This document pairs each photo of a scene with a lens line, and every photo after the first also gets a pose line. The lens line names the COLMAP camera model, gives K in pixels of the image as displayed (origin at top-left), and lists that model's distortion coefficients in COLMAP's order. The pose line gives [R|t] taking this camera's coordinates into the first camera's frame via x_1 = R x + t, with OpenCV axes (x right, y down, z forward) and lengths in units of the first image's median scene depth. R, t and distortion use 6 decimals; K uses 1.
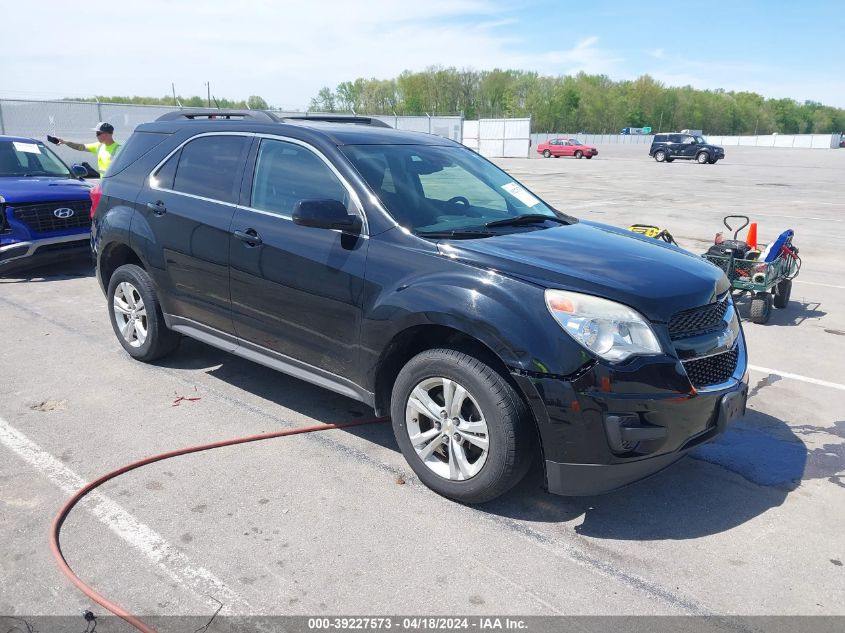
lens RADIAL K [[660.7, 0, 422.5], [0, 660.7, 316.5], [0, 0, 1]] dist [0.038649, -0.039672]
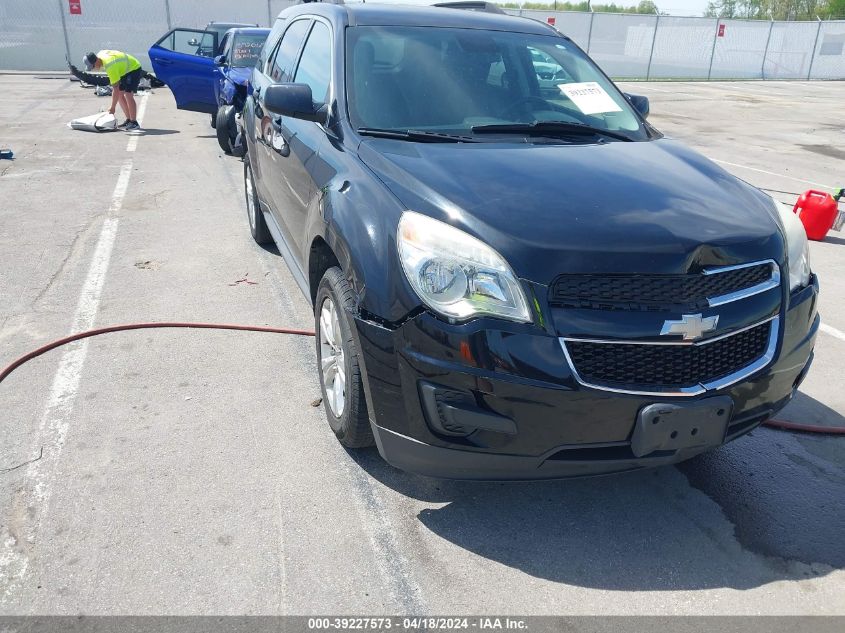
lens RADIAL K [[660.7, 0, 422.5], [0, 660.7, 316.5], [0, 0, 1]] dist [0.038649, -0.039672]
pose [[0.868804, 0.208219, -0.449248, 0.565283], [-0.151595, 0.975572, 0.158991, -0.045305], [0.471379, -0.070029, 0.879146, 0.309450]]
